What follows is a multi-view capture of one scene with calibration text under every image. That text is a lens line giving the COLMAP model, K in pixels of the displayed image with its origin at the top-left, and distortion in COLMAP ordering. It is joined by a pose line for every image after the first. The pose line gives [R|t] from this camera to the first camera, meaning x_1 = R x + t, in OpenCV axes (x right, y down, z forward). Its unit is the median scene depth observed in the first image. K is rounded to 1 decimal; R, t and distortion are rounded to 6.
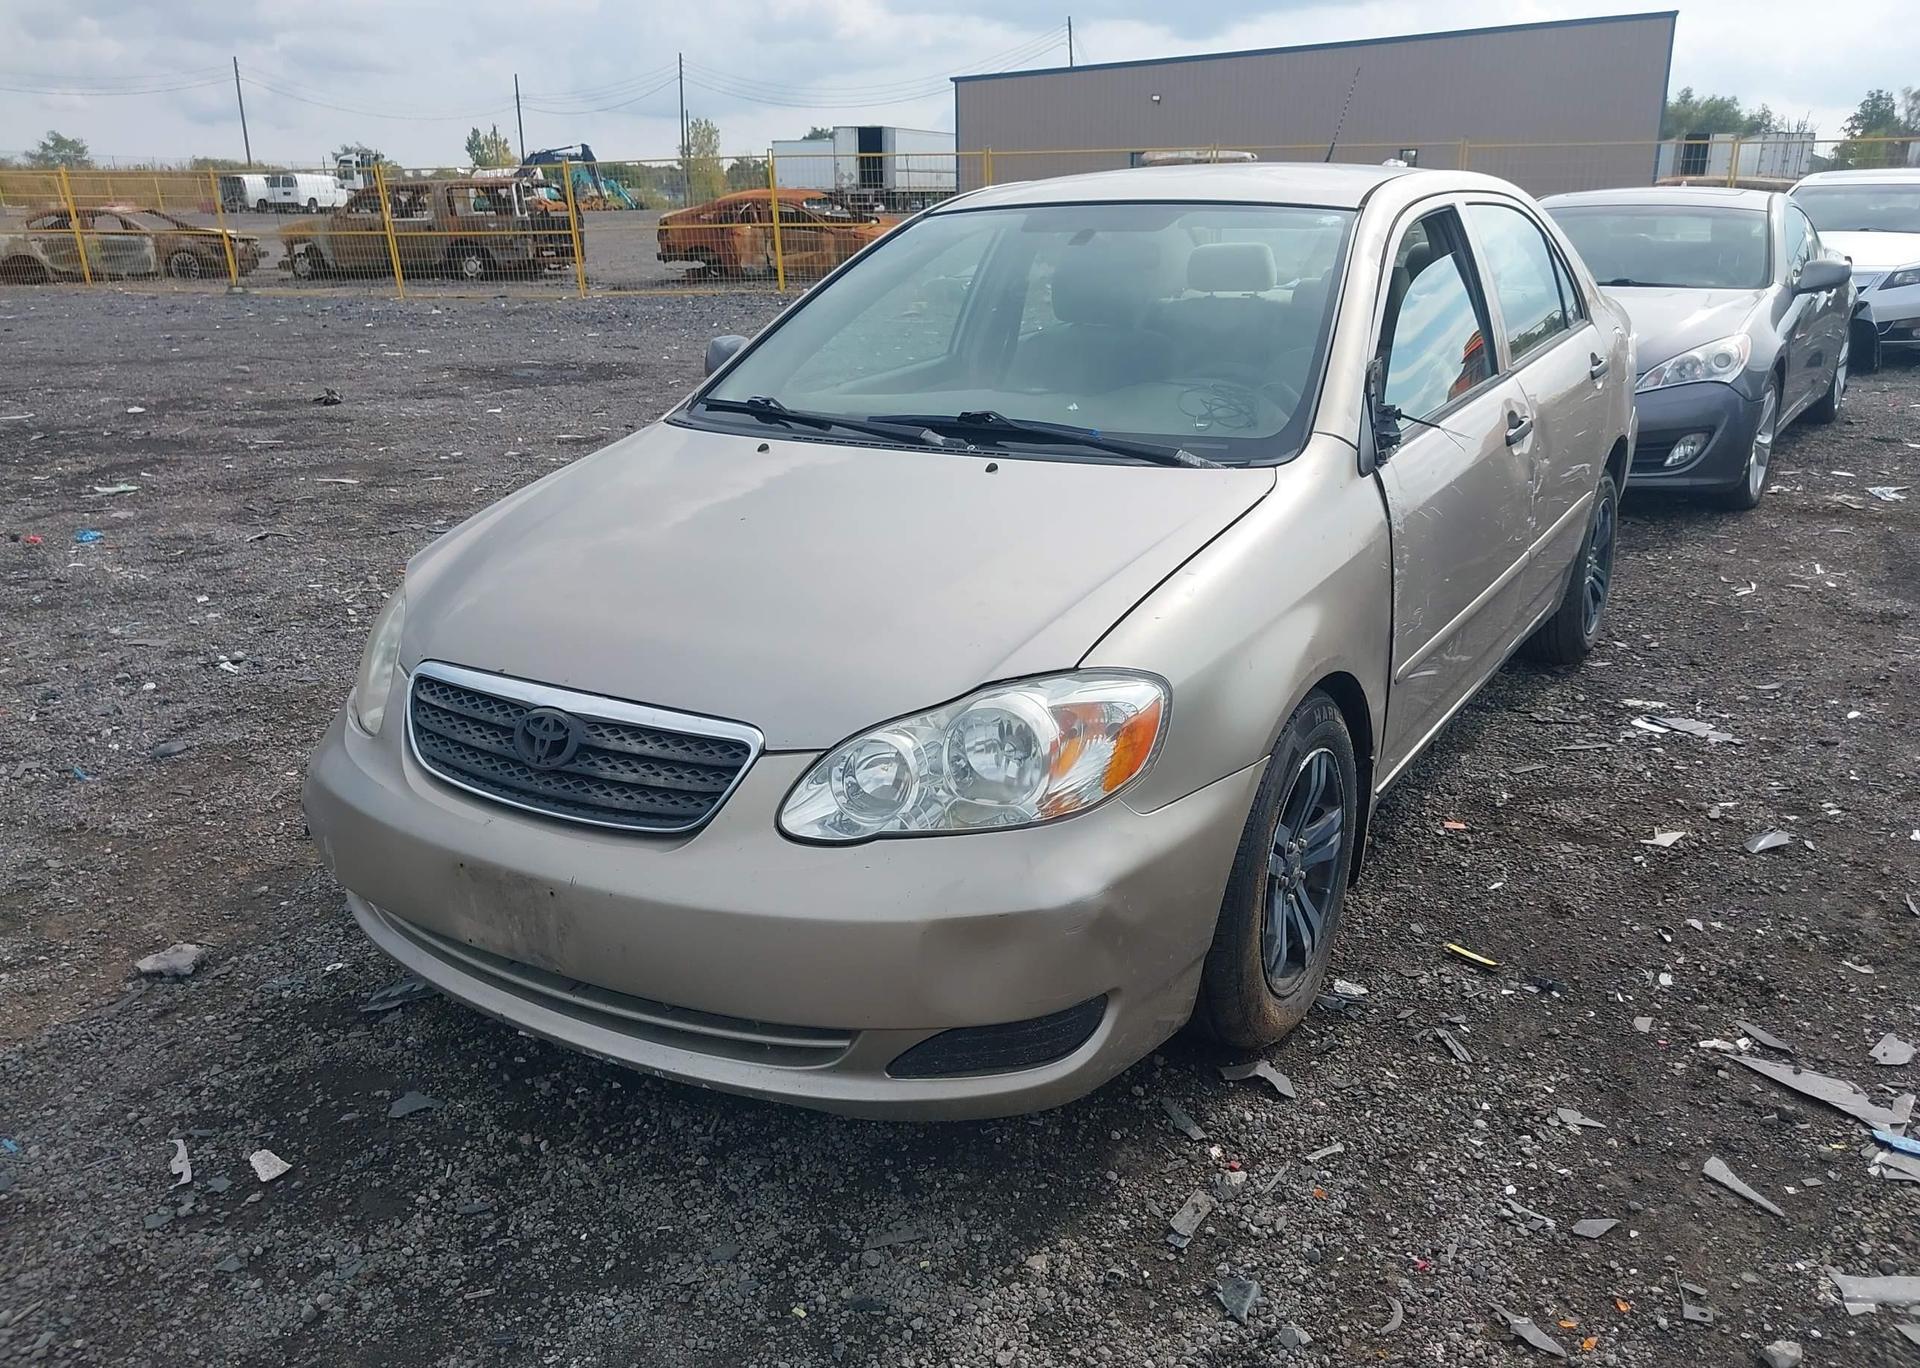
lens RADIAL K [[1560.2, 0, 960.0], [0, 1560.2, 684.0], [0, 0, 1]] dist [0.009531, -0.000854]
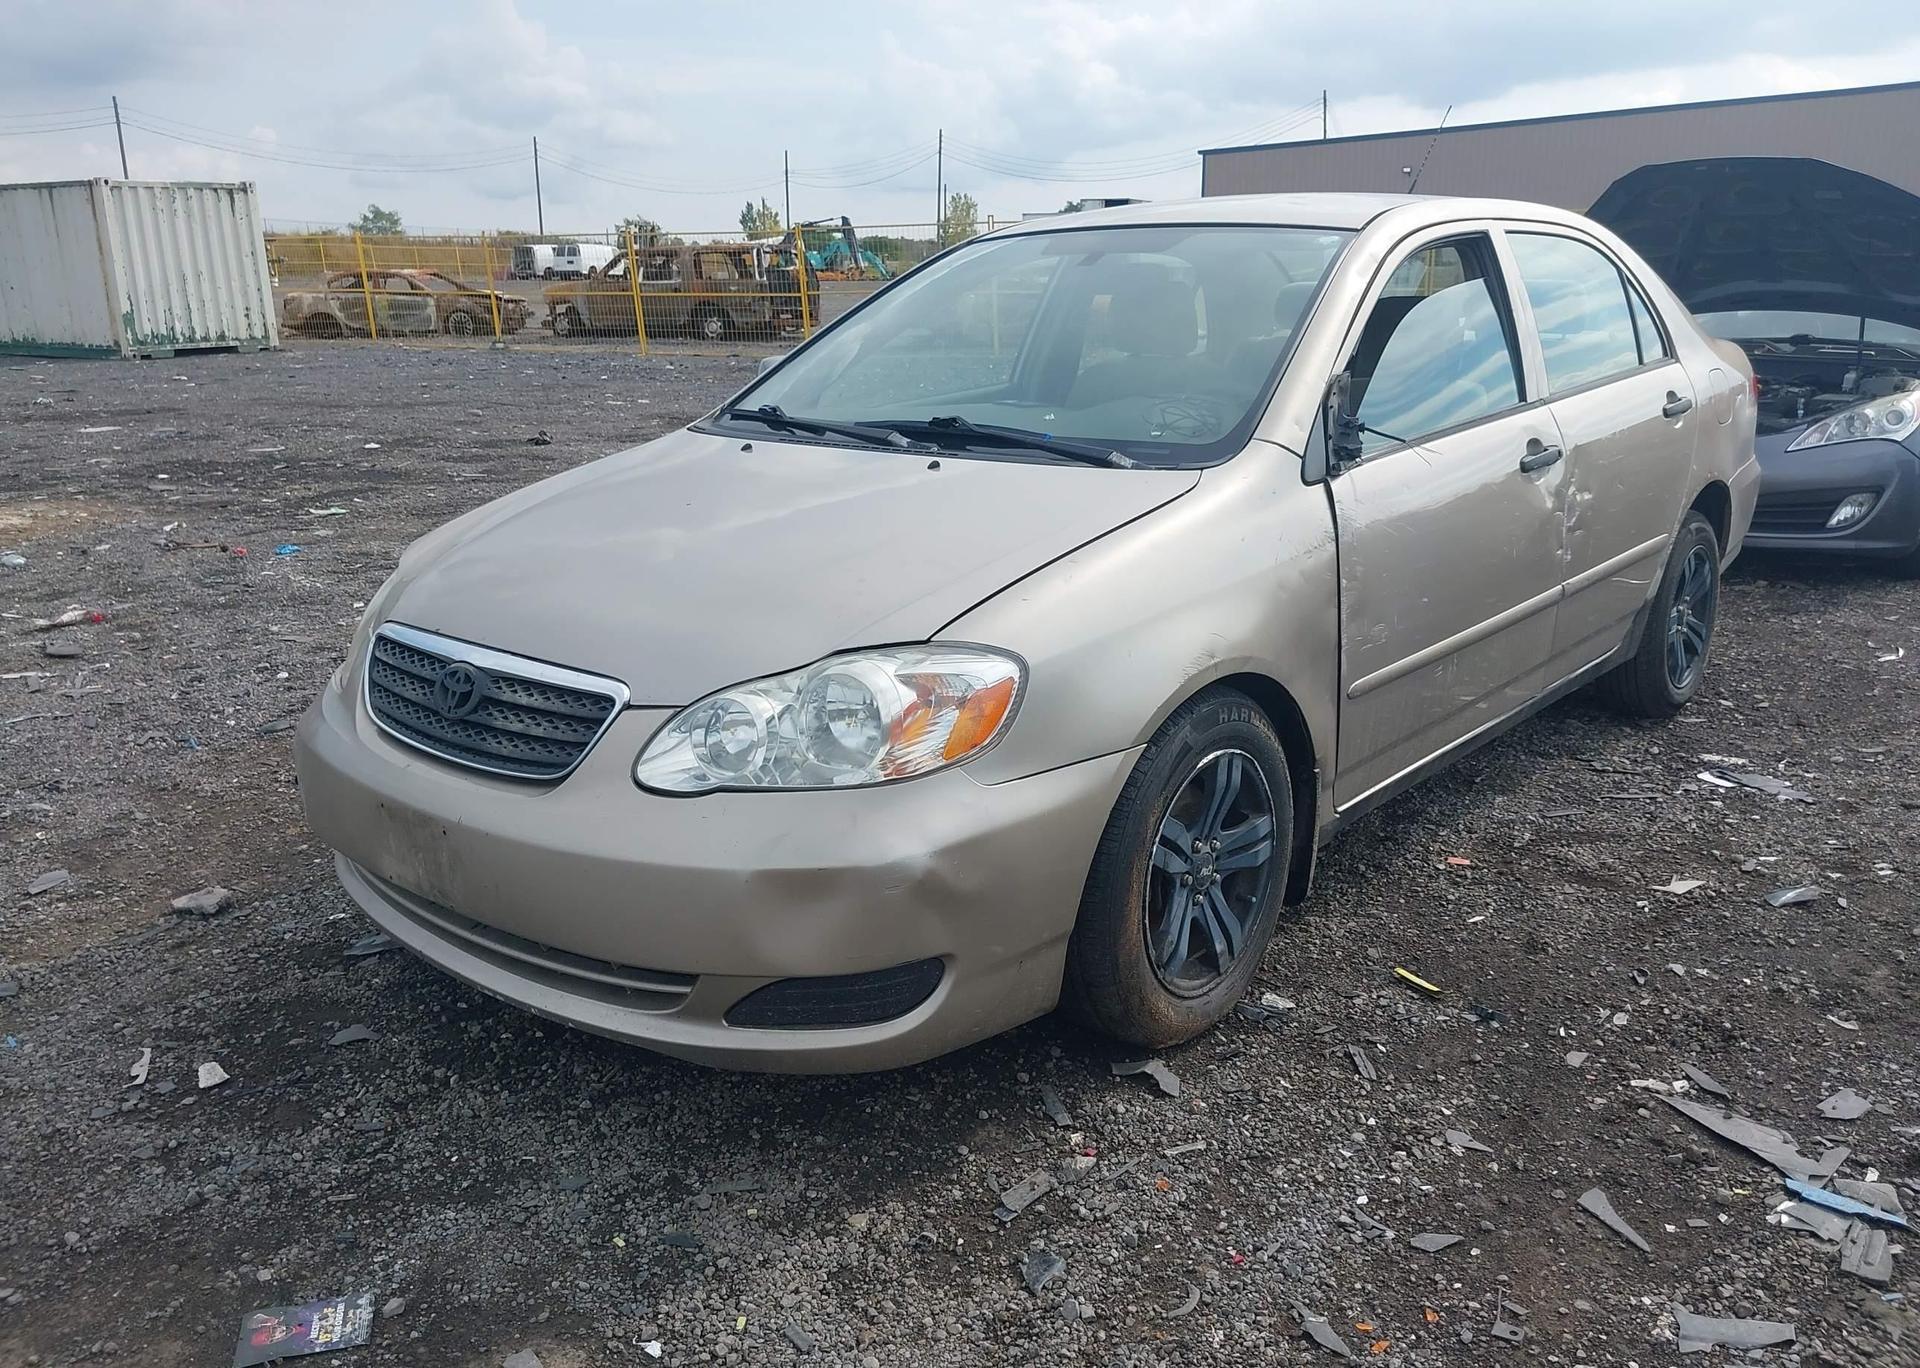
lens RADIAL K [[1563.1, 0, 966.2], [0, 1563.1, 671.6], [0, 0, 1]] dist [0.003076, -0.002990]
pose [[0.987792, 0.043388, -0.149615, 0.219435], [-0.050937, 0.997595, -0.046999, 0.049302], [0.147216, 0.054046, 0.987627, -0.014230]]
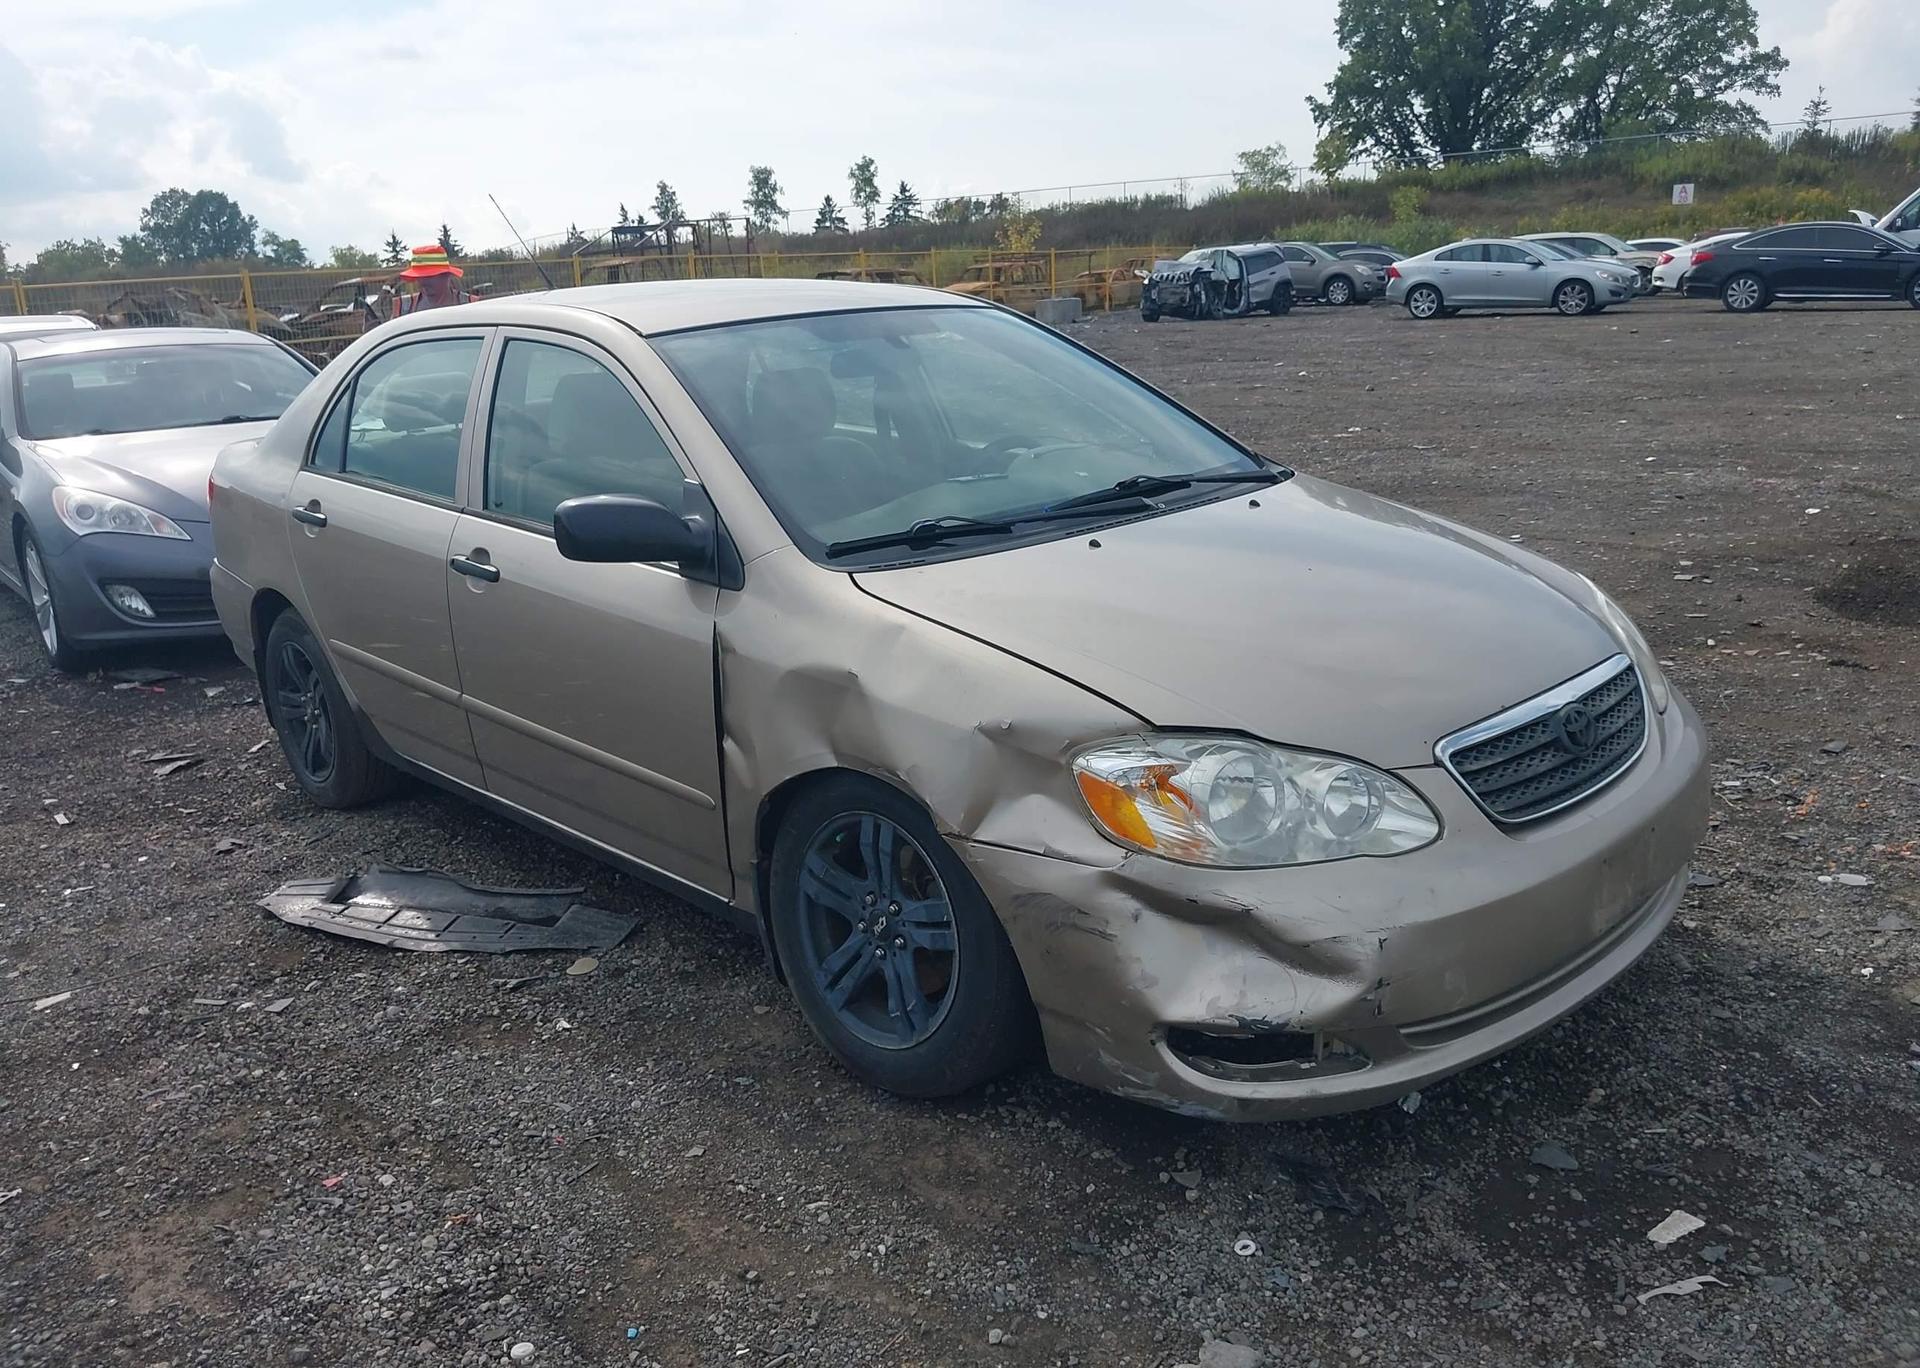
lens RADIAL K [[1560.2, 0, 960.0], [0, 1560.2, 684.0], [0, 0, 1]] dist [0.009531, -0.000854]
pose [[0.241722, -0.248593, 0.937962, -1.313725], [0.336542, 0.928105, 0.159251, -0.302991], [-0.910115, 0.277169, 0.308005, 0.947448]]
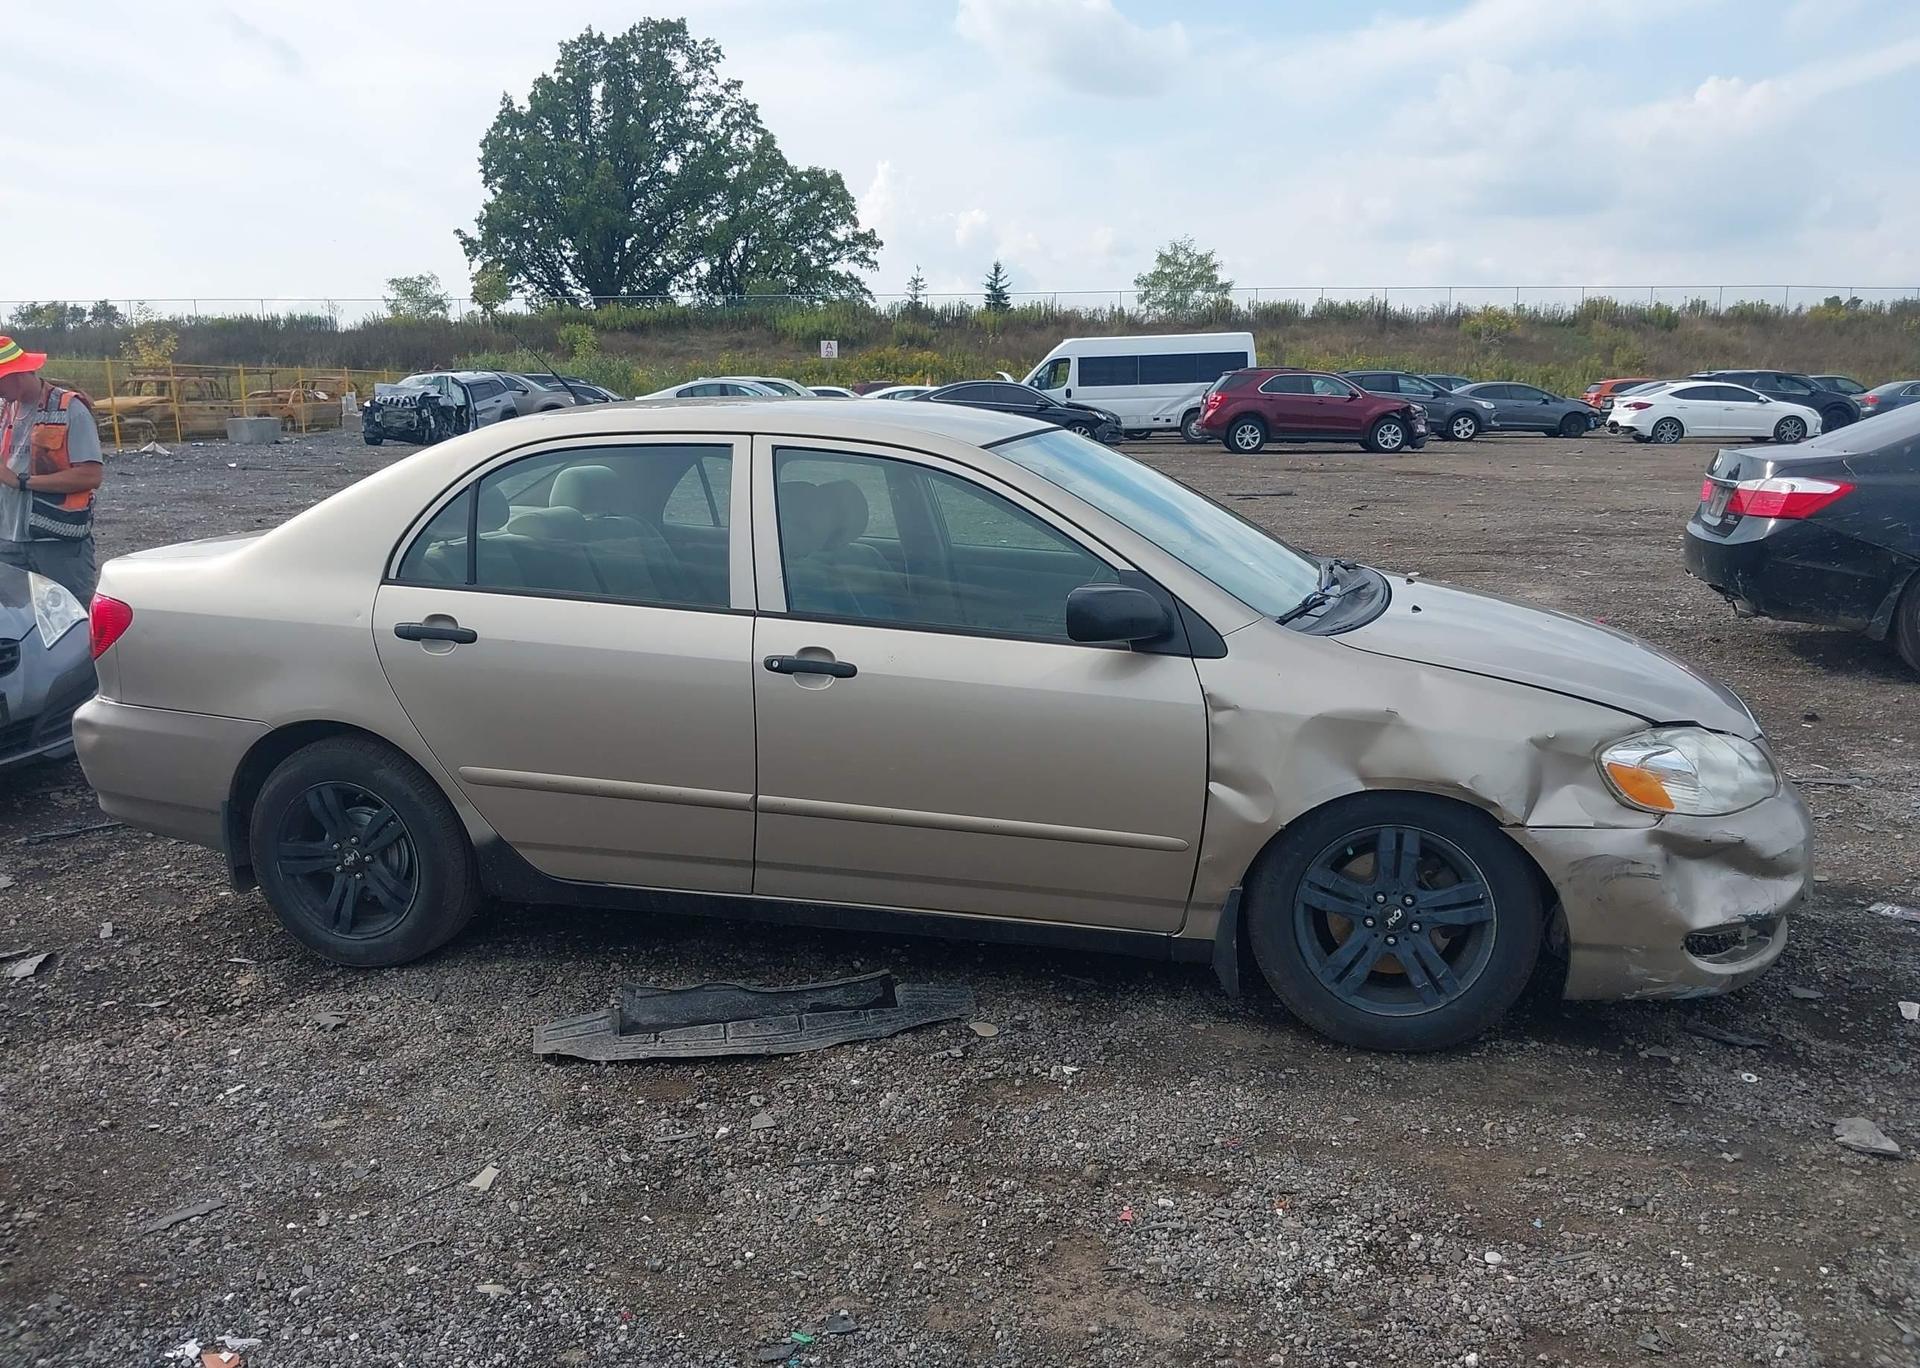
lens RADIAL K [[1560.2, 0, 960.0], [0, 1560.2, 684.0], [0, 0, 1]] dist [0.009531, -0.000854]
pose [[-0.311306, -0.169732, 0.935029, -1.465405], [0.293713, 0.918562, 0.264531, -0.650187], [-0.903781, 0.356981, -0.236102, 1.980561]]
